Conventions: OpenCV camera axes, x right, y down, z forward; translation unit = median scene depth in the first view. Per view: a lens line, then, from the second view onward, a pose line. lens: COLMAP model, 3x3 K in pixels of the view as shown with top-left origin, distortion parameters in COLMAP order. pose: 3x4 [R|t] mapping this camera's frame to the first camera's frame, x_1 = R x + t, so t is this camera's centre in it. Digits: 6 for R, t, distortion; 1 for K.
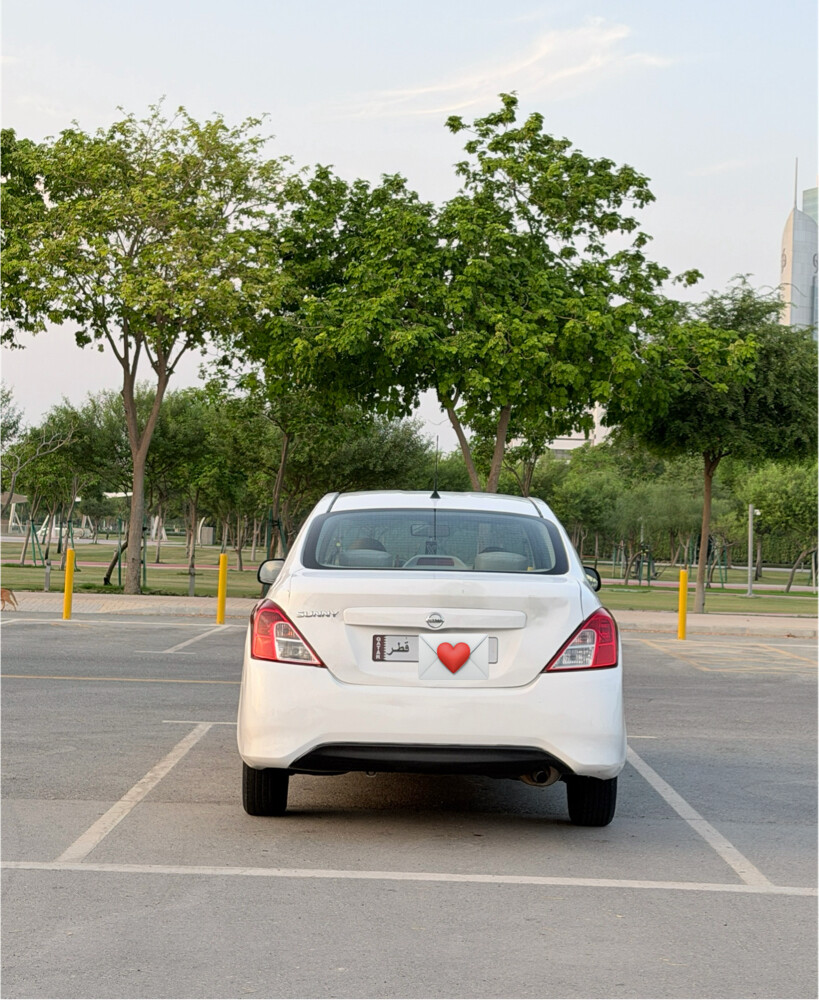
lens RADIAL K [[1891.5, 0, 442.2], [0, 1891.5, 479.3], [0, 0, 1]] dist [-0.013637, 0.000000]
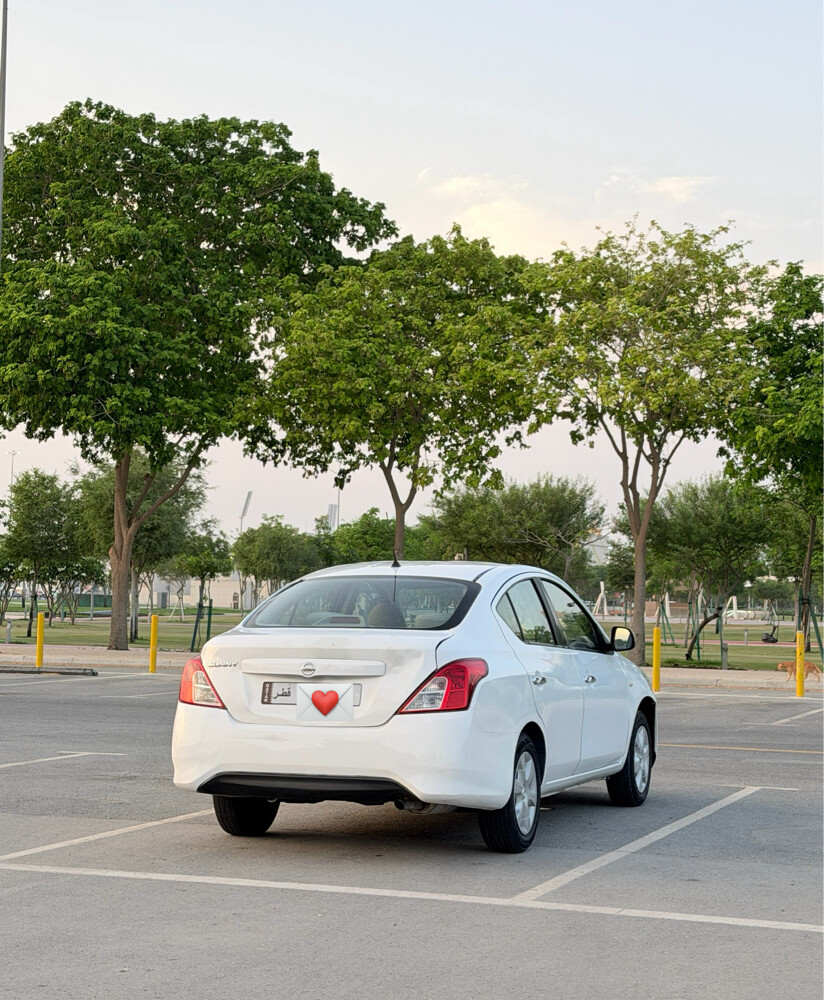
lens RADIAL K [[1744.2, 0, 405.2], [0, 1744.2, 507.7], [0, 0, 1]] dist [0.139407, 0.000000]
pose [[0.936479, -0.034563, -0.349017, 0.081748], [0.023406, 0.999073, -0.036135, 0.002734], [0.349943, 0.025671, 0.936419, -0.000648]]
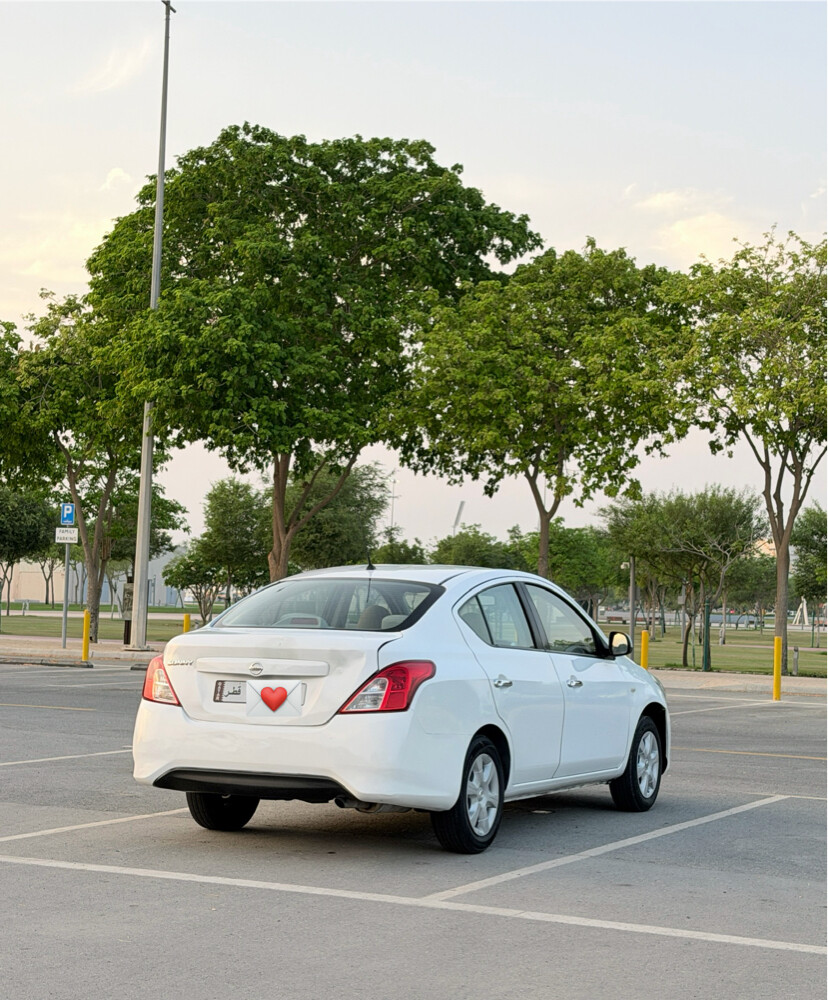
lens RADIAL K [[1693.9, 0, 403.3], [0, 1693.9, 522.5], [0, 0, 1]] dist [0.150490, 0.000000]
pose [[0.894065, -0.027659, -0.447082, 0.105880], [0.013598, 0.999308, -0.034630, 0.003788], [0.447730, 0.024882, 0.893822, 0.013493]]
